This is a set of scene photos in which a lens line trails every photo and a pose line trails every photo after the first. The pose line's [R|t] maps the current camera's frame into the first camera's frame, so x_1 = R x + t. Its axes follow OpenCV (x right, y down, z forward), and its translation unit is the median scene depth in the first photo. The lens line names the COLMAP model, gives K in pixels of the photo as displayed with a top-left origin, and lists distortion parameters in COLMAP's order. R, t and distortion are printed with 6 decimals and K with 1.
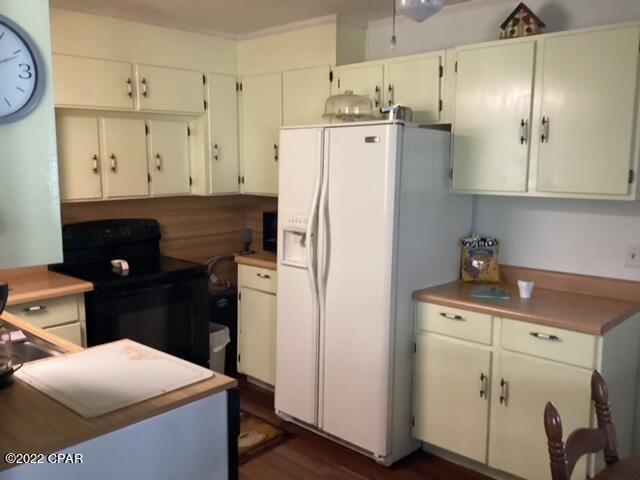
lens RADIAL K [[588.4, 0, 317.3], [0, 588.4, 242.0], [0, 0, 1]] dist [0.092209, -0.159603]
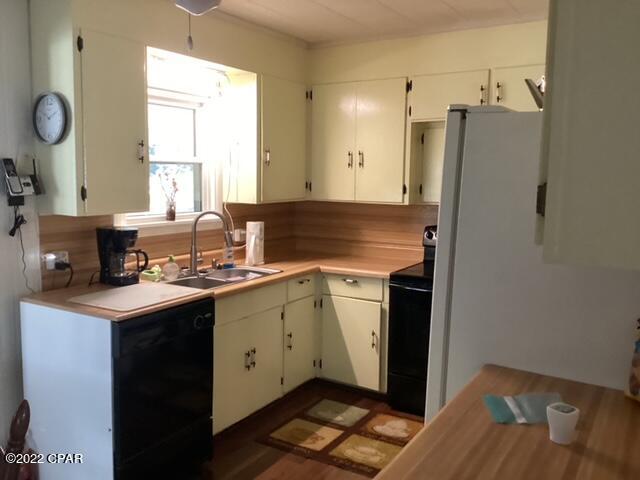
lens RADIAL K [[580.1, 0, 298.0], [0, 580.1, 237.8], [0, 0, 1]] dist [0.084864, -0.155182]
pose [[0.168676, 0.116109, -0.978809, 0.620690], [-0.141833, 0.985562, 0.092469, -0.068926], [0.975414, 0.123230, 0.182709, 0.543694]]
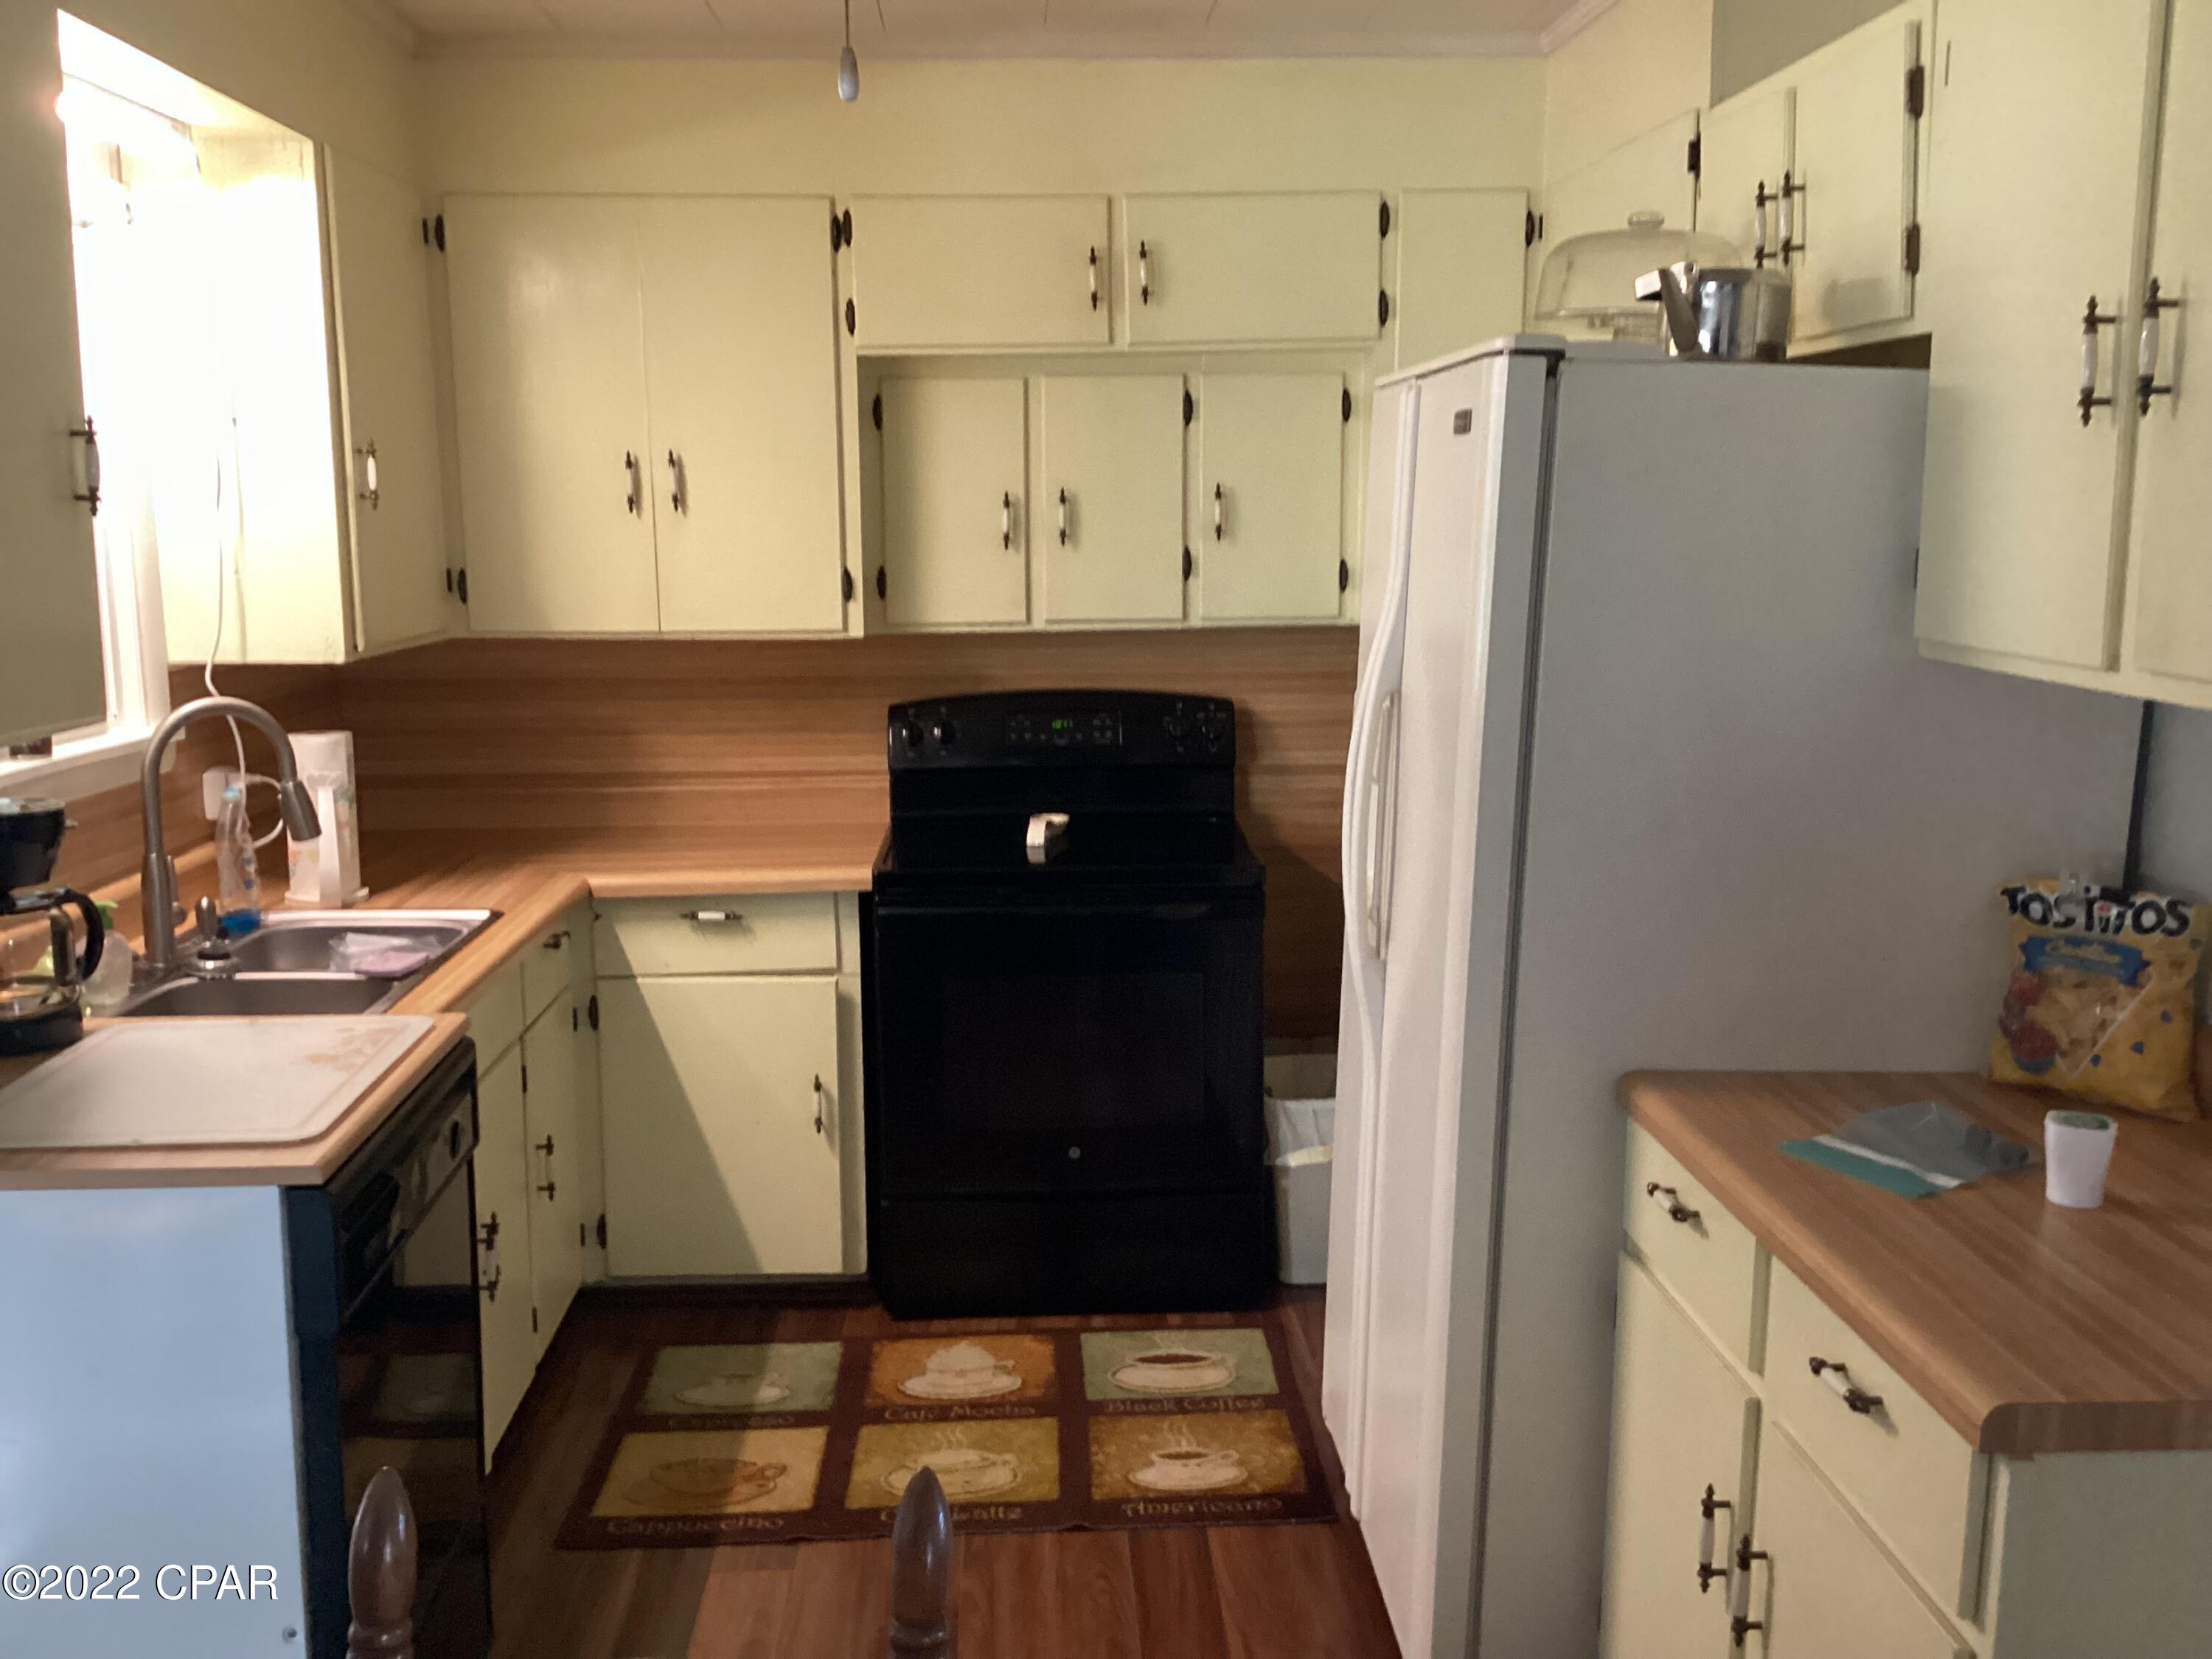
lens RADIAL K [[2033.6, 0, 1096.6], [0, 2033.6, 836.4], [0, 0, 1]] dist [0.092209, -0.159603]
pose [[0.703421, 0.111658, -0.701948, 0.480727], [-0.090344, 0.993619, 0.067520, -0.036700], [0.705008, 0.015922, 0.709020, 0.230597]]
